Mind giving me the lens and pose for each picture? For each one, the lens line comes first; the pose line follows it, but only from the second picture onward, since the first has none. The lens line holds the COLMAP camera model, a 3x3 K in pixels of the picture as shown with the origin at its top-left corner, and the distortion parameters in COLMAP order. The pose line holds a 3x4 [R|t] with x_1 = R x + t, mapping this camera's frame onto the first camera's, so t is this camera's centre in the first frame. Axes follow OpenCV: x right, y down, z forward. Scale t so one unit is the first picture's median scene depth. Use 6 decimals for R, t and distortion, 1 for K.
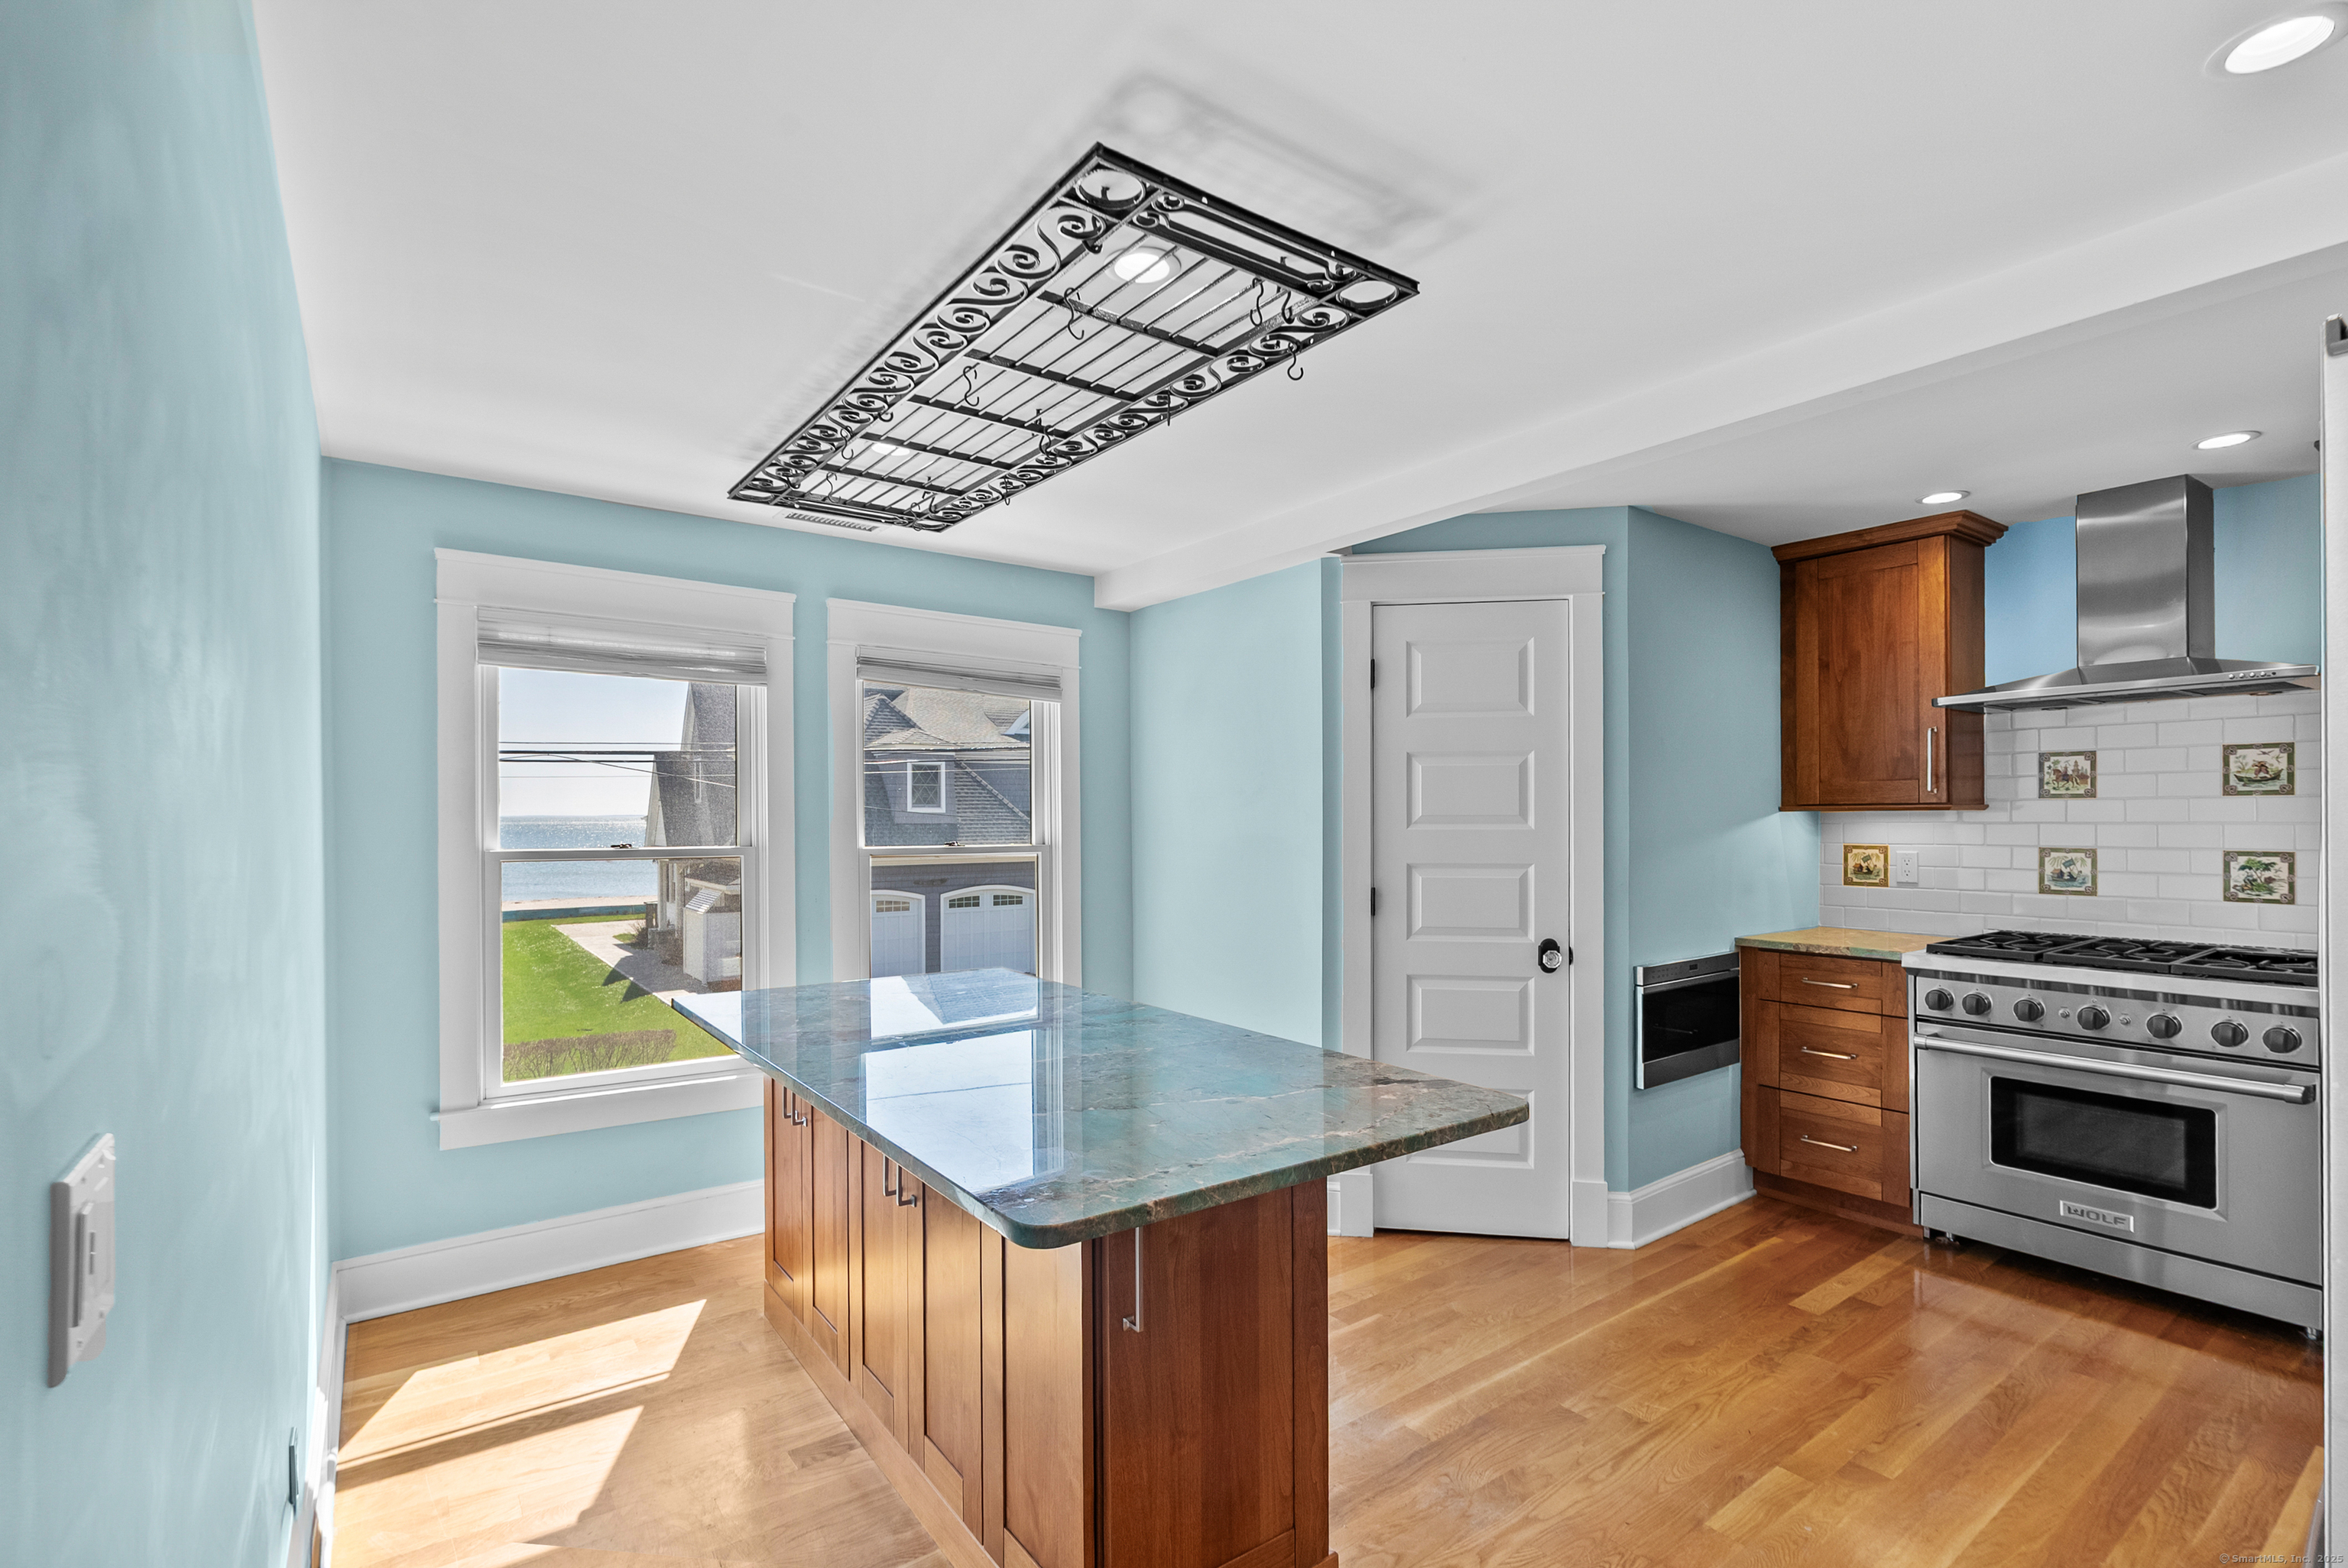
lens RADIAL K [[1070.3, 0, 1171.3], [0, 1070.3, 800.8], [0, 0, 1]] dist [0.001204, 0.000095]
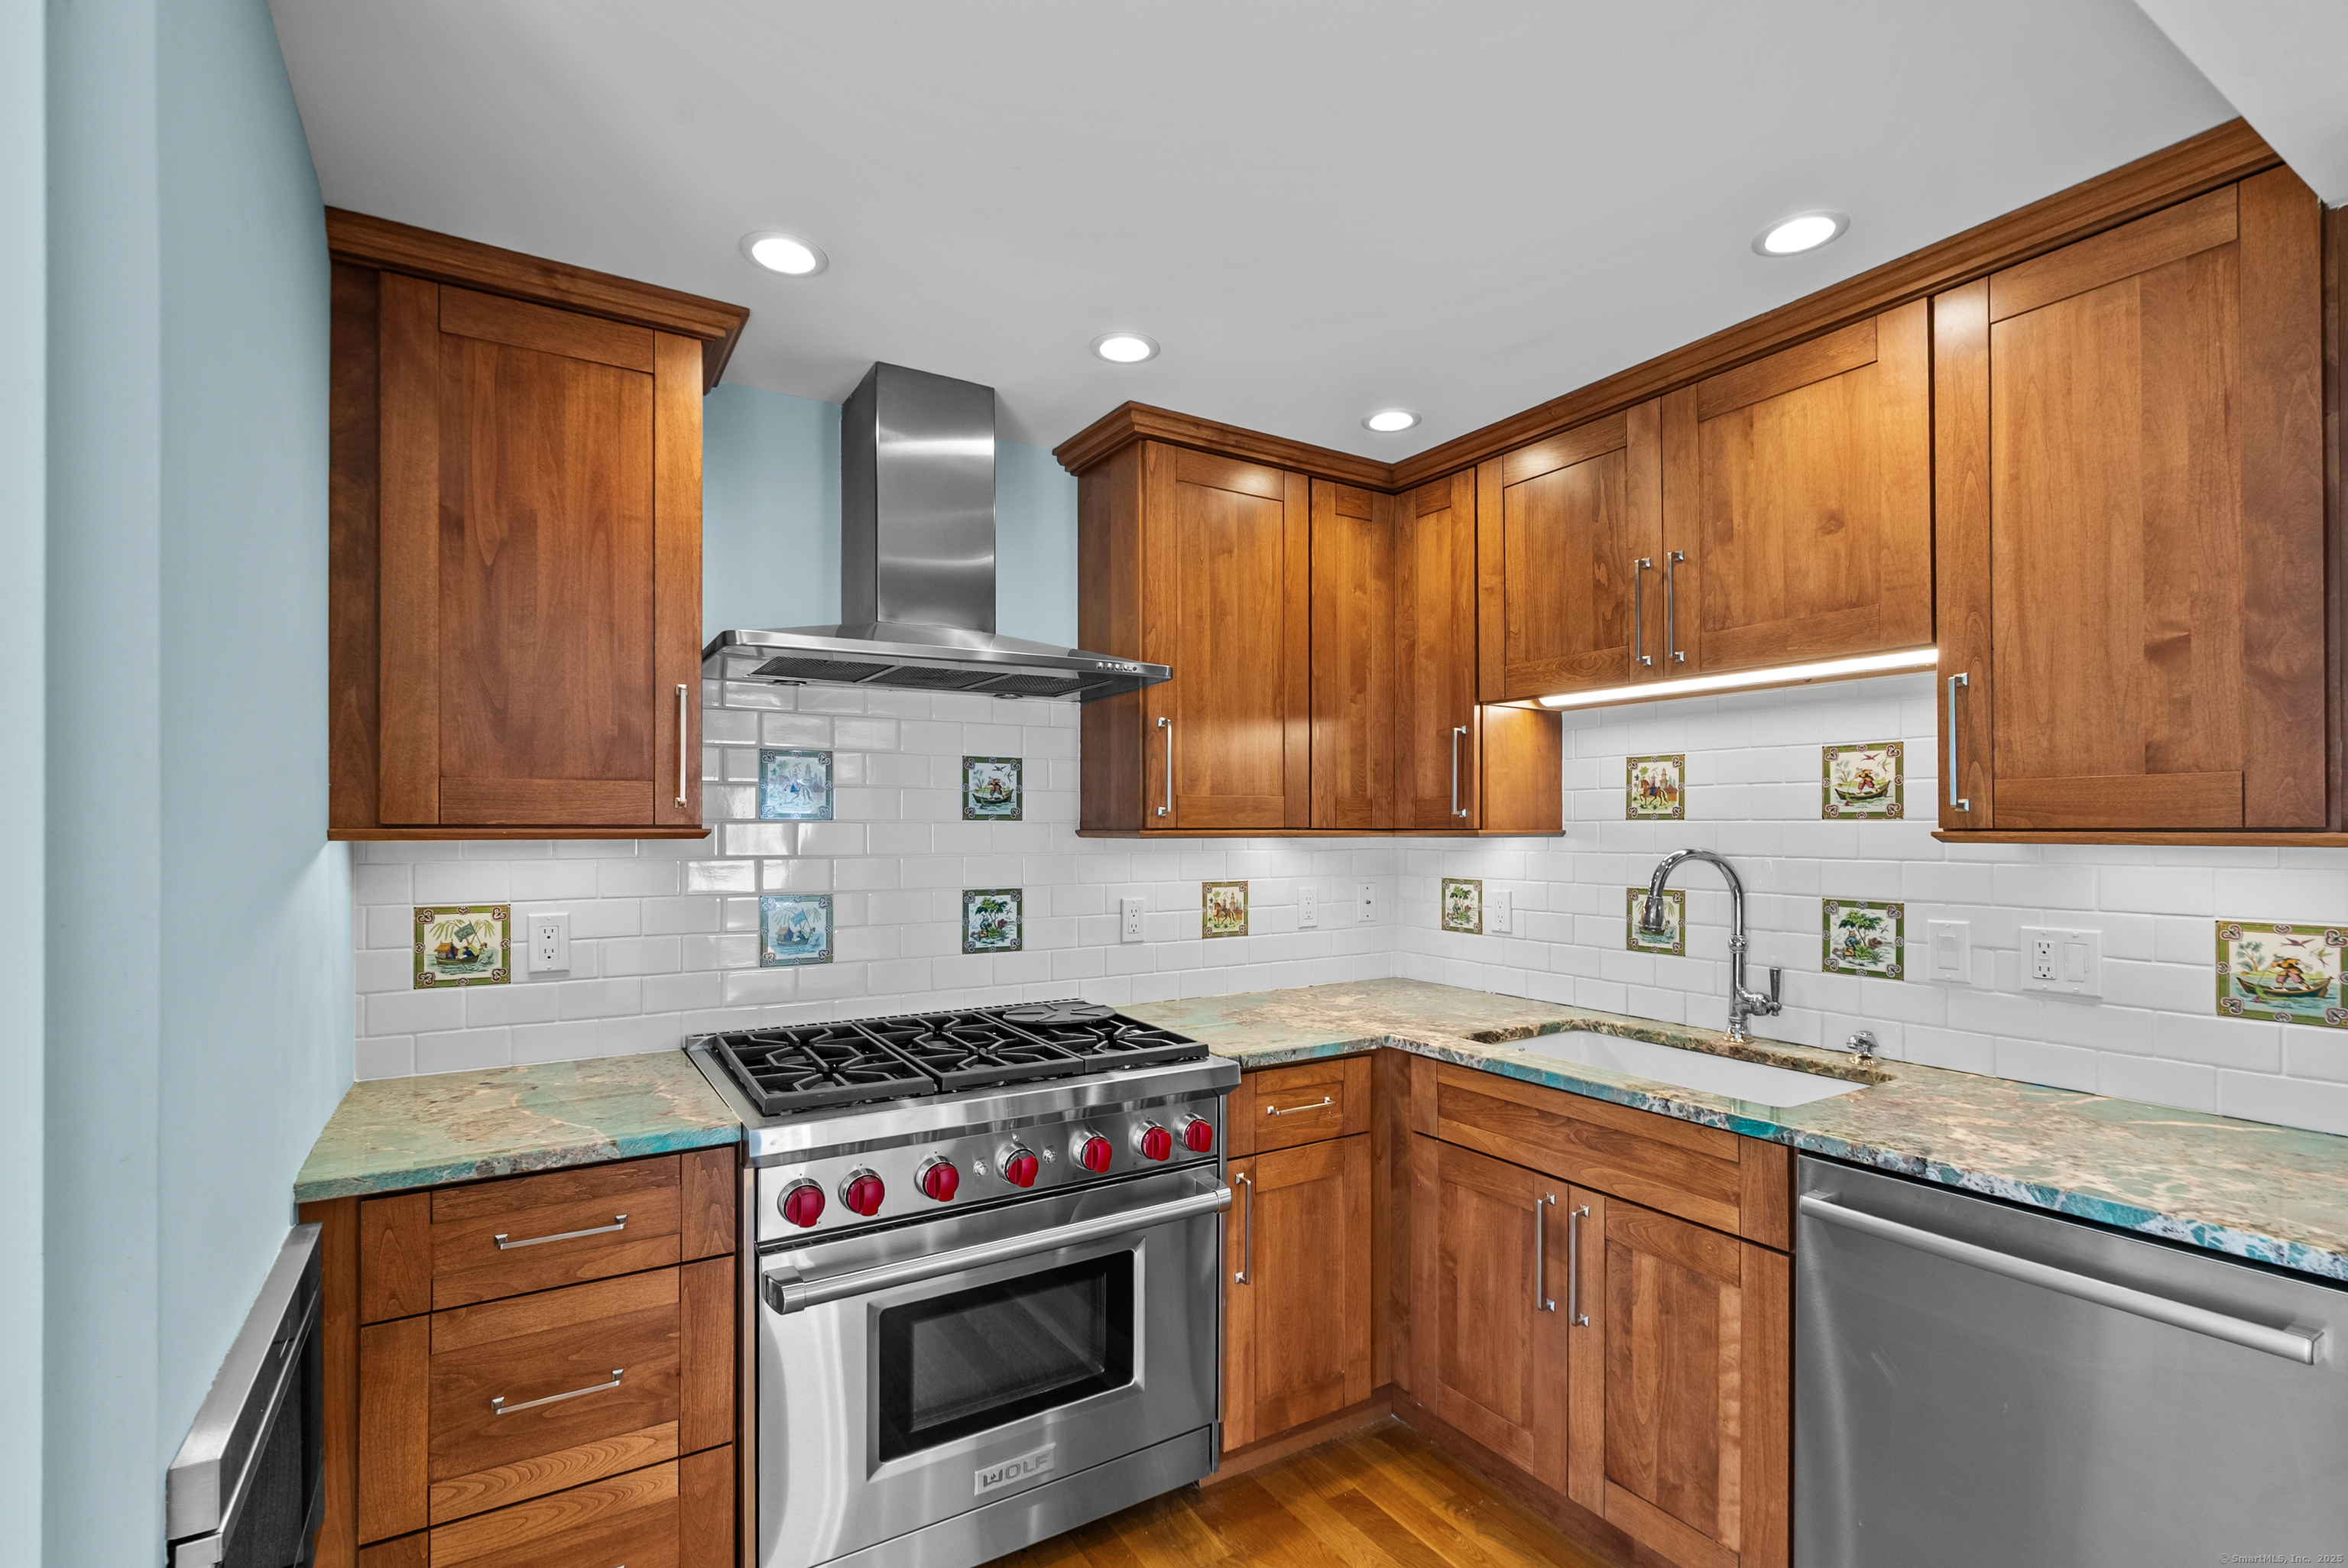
lens RADIAL K [[1070.3, 0, 1182.8], [0, 1070.3, 832.3], [0, 0, 1]] dist [0.001204, 0.000095]
pose [[0.073870, 0.003975, 0.997260, 0.190337], [-0.013201, 0.999908, -0.003008, 0.004103], [-0.997180, -0.012943, 0.073916, 0.709961]]
